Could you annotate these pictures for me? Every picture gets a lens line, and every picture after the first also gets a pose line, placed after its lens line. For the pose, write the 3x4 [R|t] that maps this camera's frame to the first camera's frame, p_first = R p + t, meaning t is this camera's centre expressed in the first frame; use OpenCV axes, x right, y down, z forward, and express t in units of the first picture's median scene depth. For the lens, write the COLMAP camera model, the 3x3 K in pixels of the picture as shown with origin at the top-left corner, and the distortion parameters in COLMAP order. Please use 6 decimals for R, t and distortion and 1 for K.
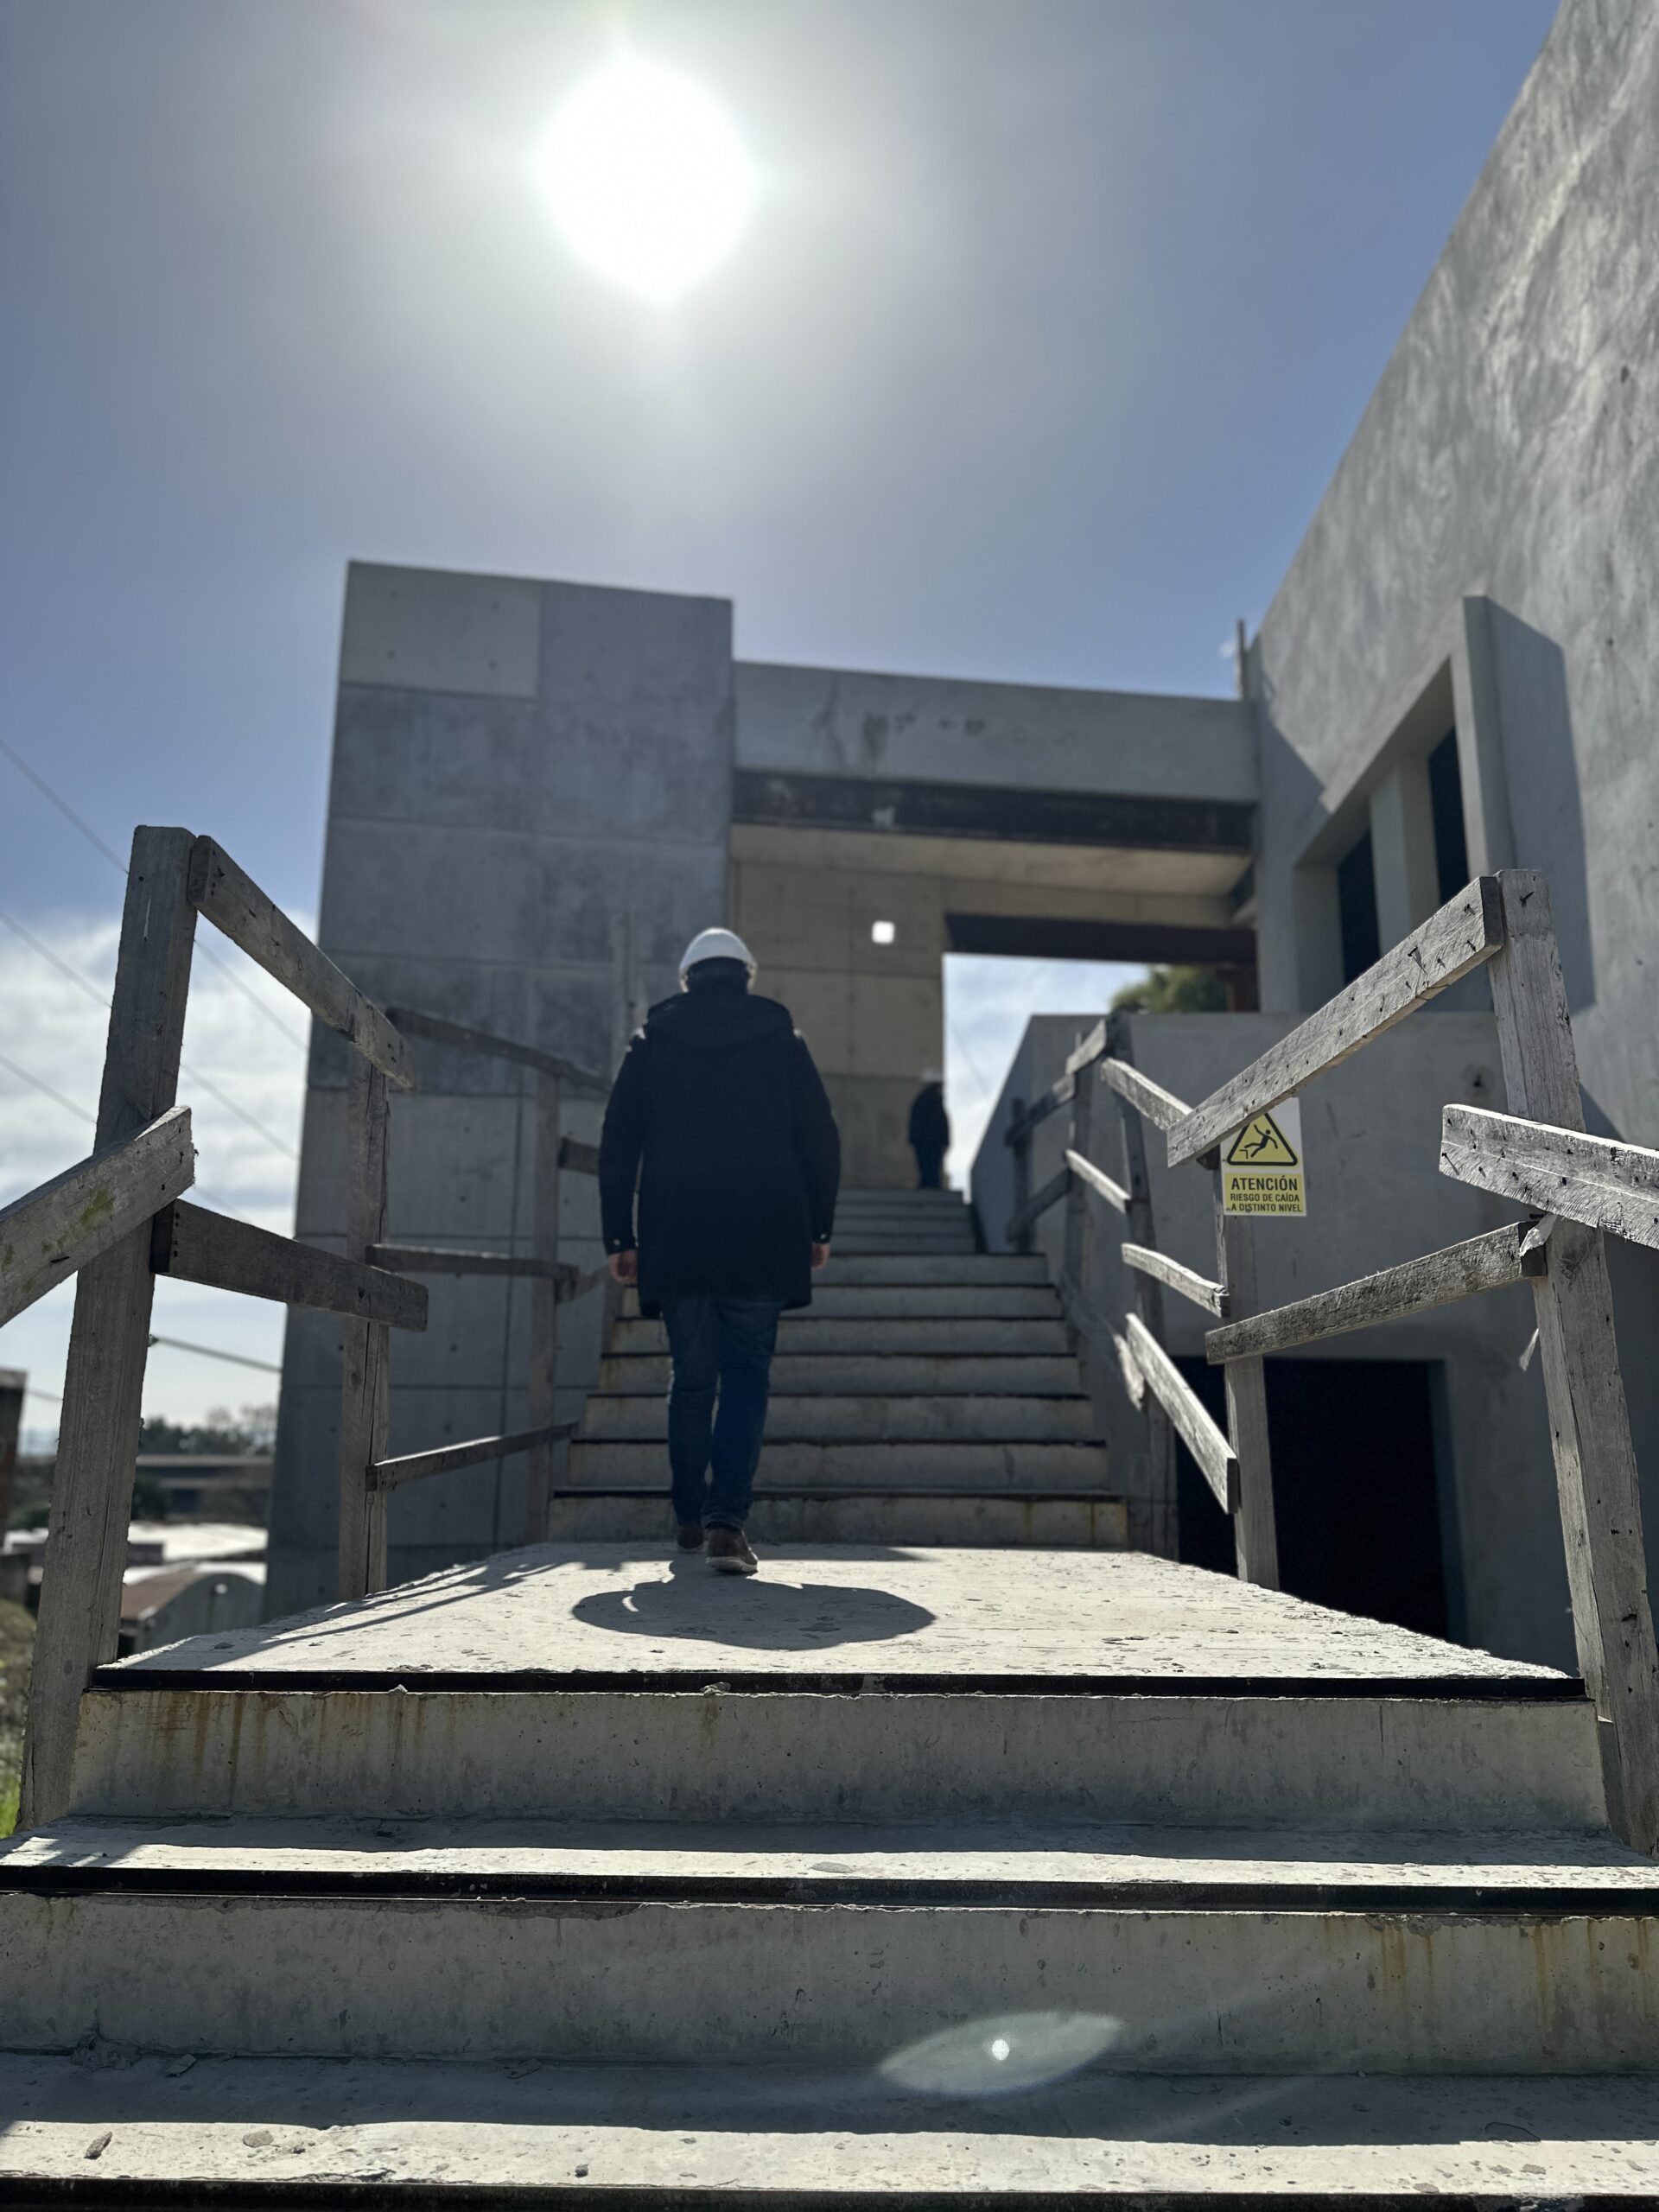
lens RADIAL K [[1569.1, 0, 829.8], [0, 1569.1, 1104.4], [0, 0, 1]] dist [0.027854, -0.054783]
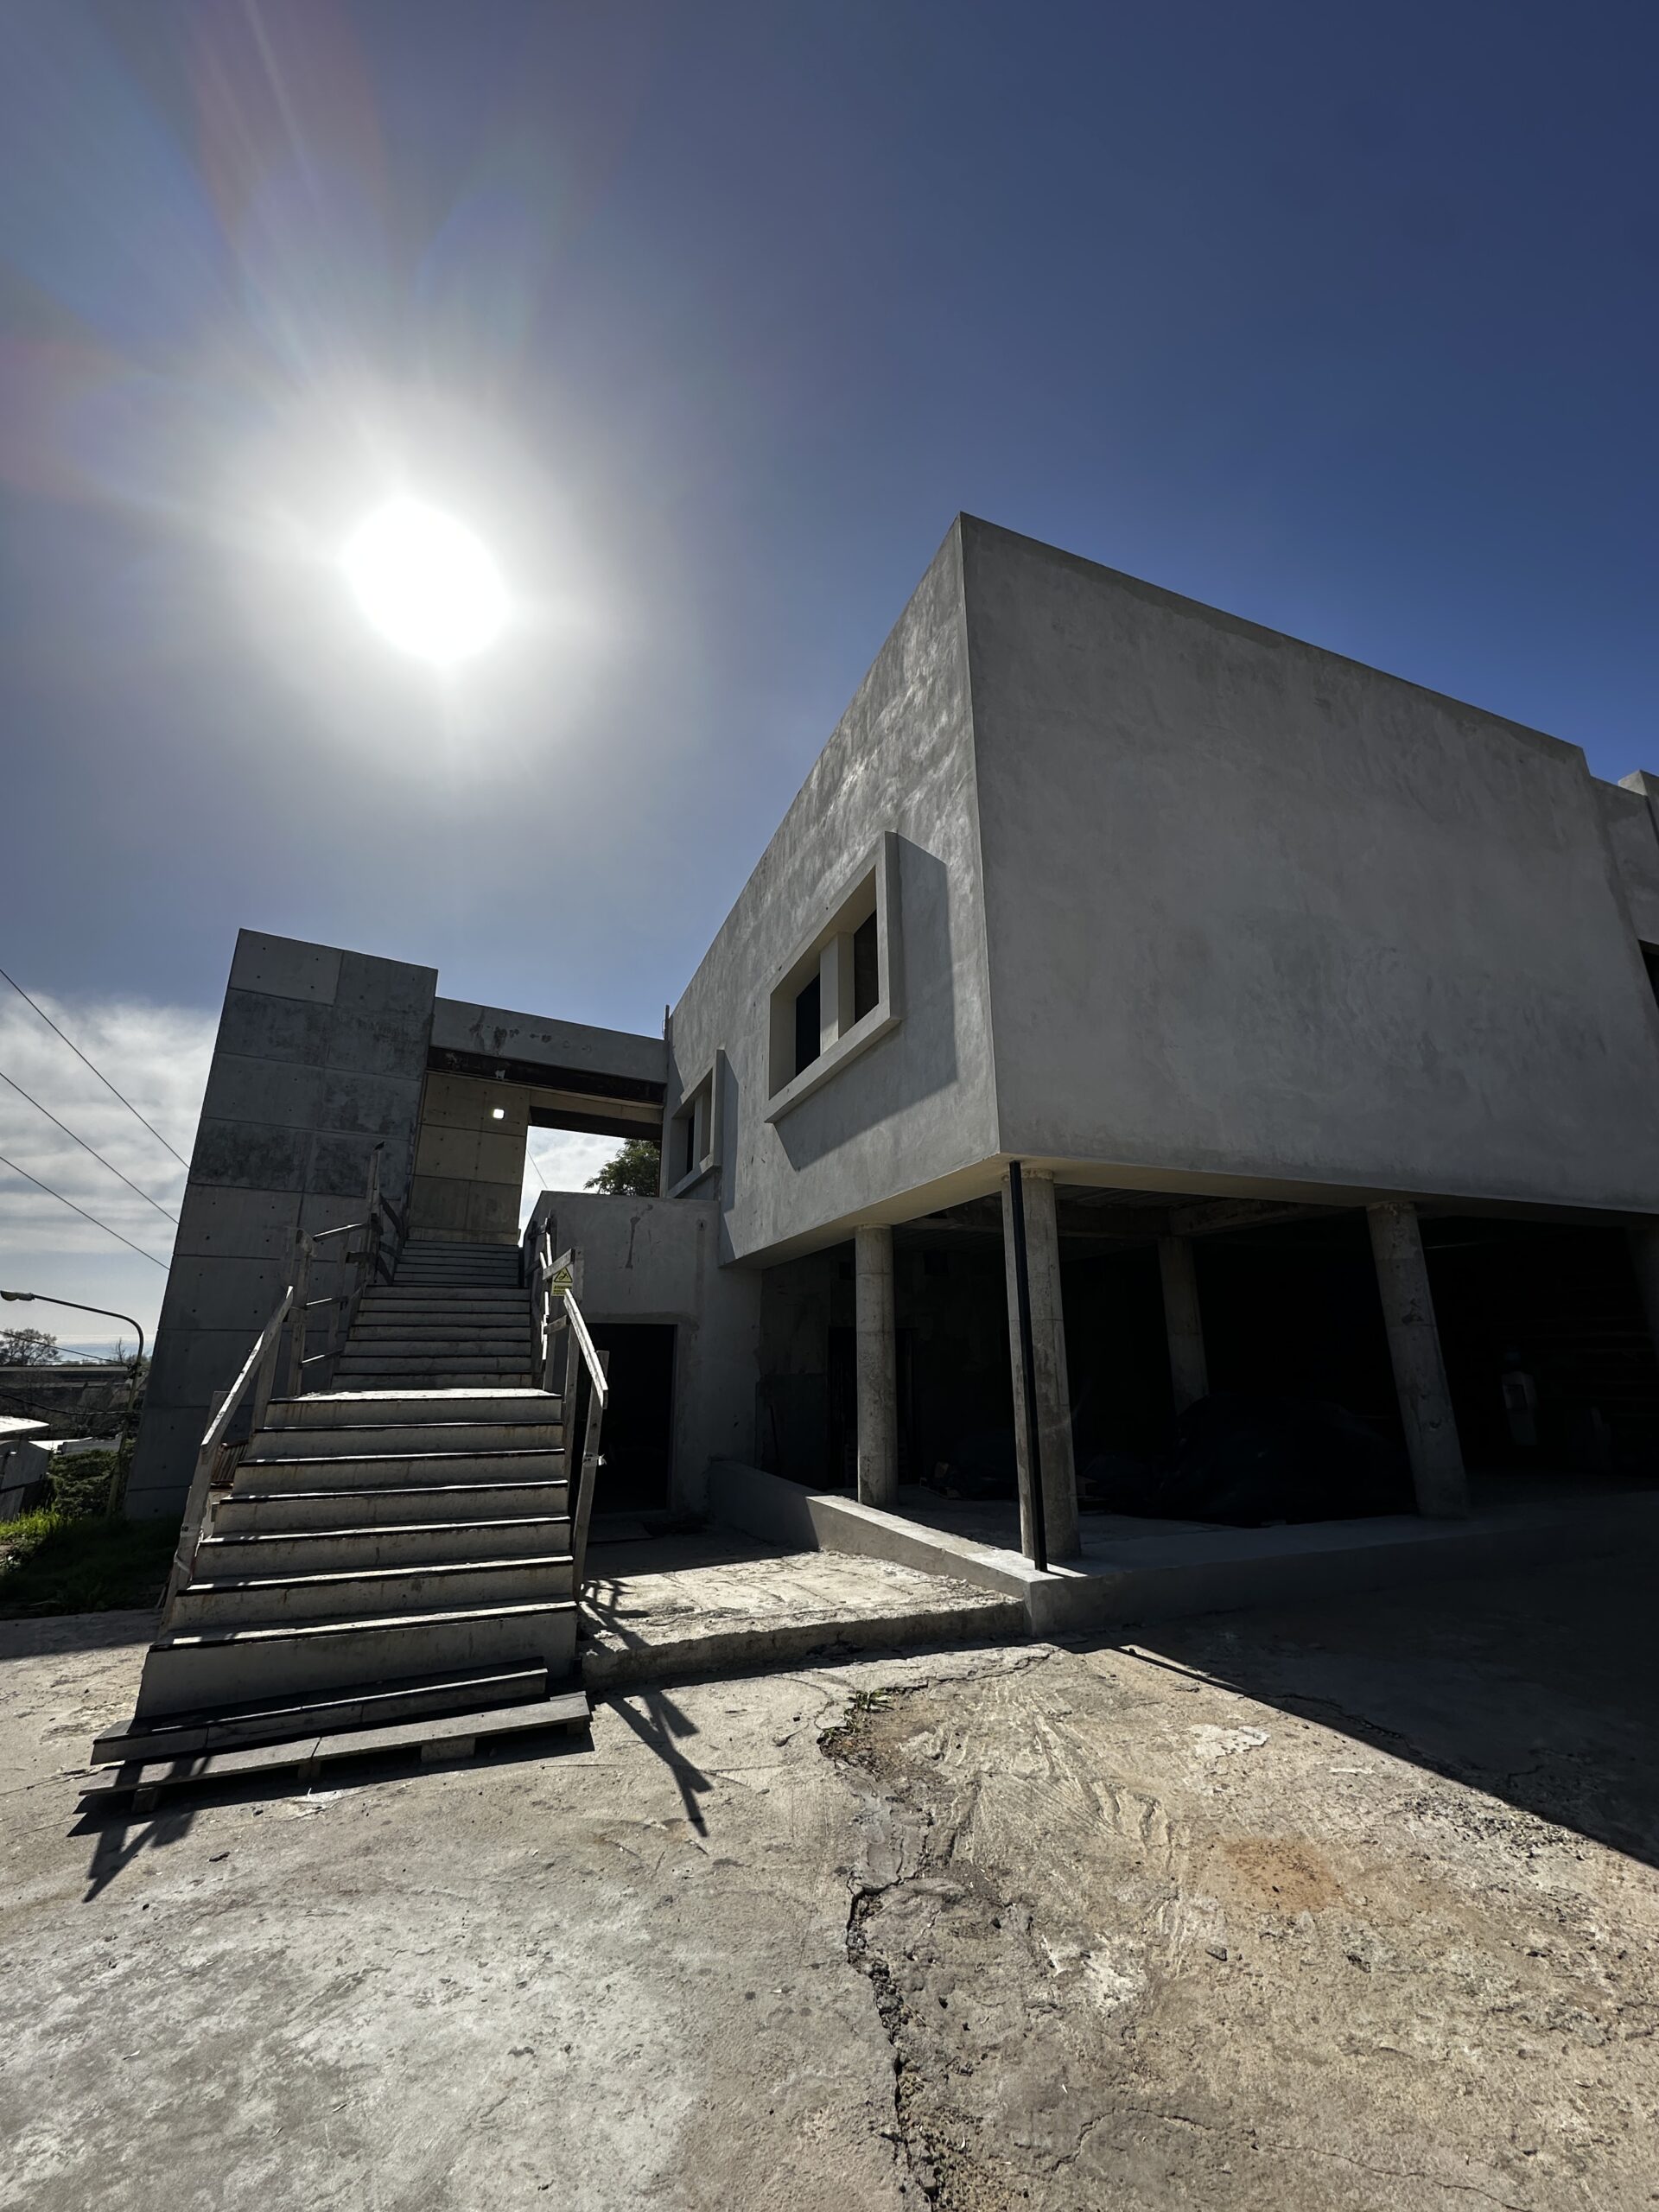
lens RADIAL K [[887.5, 0, 827.5], [0, 887.5, 1099.2], [0, 0, 1]] dist [-0.001293, -0.000013]
pose [[0.926767, 0.097736, 0.362699, 0.011843], [-0.071804, 0.993847, -0.084336, -0.076535], [-0.368710, 0.052117, 0.928082, -0.362818]]
